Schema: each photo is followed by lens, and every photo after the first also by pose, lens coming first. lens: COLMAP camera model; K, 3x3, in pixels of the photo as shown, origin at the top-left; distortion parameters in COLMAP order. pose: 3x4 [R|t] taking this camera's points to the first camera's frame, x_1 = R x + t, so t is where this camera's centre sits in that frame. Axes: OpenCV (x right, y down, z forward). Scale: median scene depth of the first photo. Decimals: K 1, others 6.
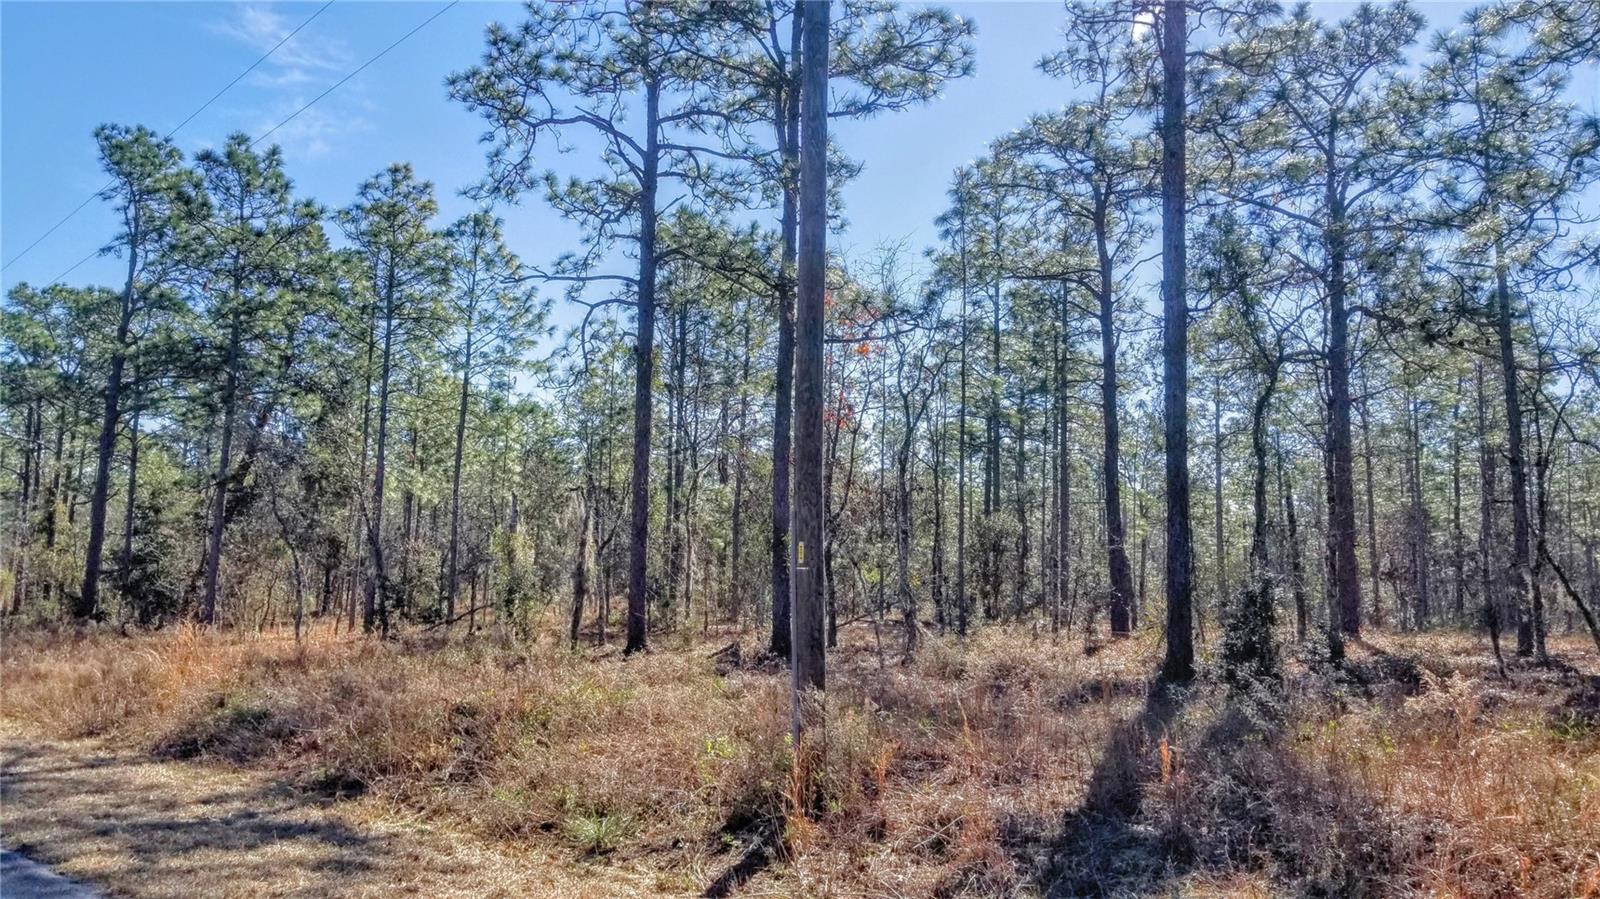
lens RADIAL K [[1256.8, 0, 751.0], [0, 1256.8, 452.1], [0, 0, 1]] dist [0.136963, -0.246748]
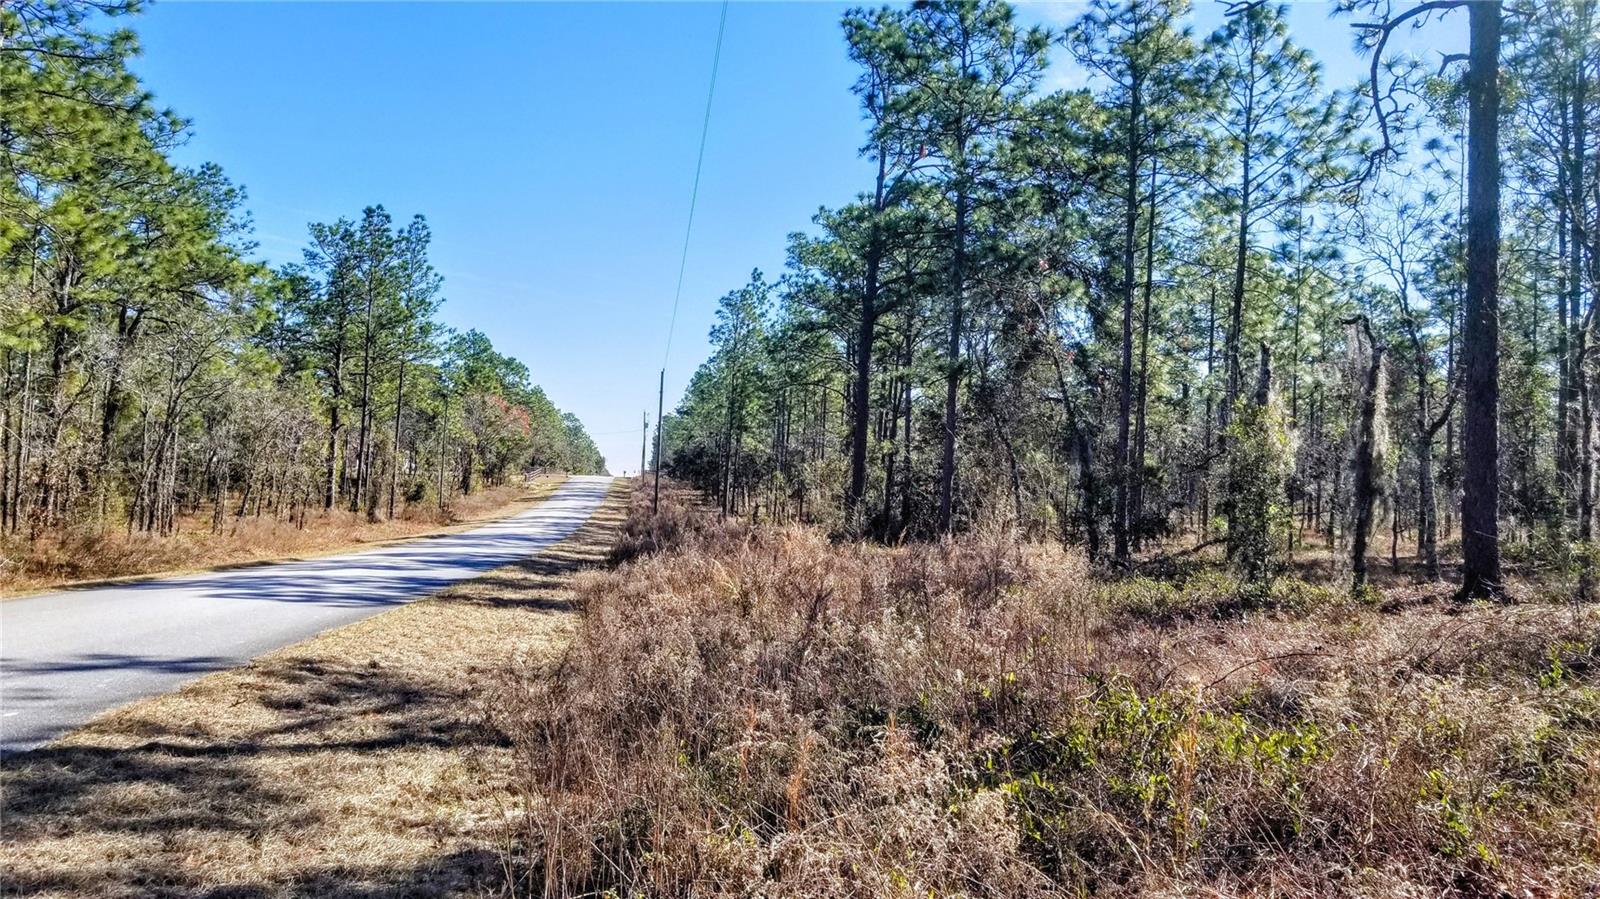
lens RADIAL K [[1251.9, 0, 771.9], [0, 1251.9, 449.6], [0, 0, 1]] dist [0.080676, -0.128334]
pose [[0.804578, -0.019088, -0.593540, -0.004437], [0.052854, 0.997818, 0.039558, 0.032846], [0.591490, -0.063198, 0.803832, 0.225728]]
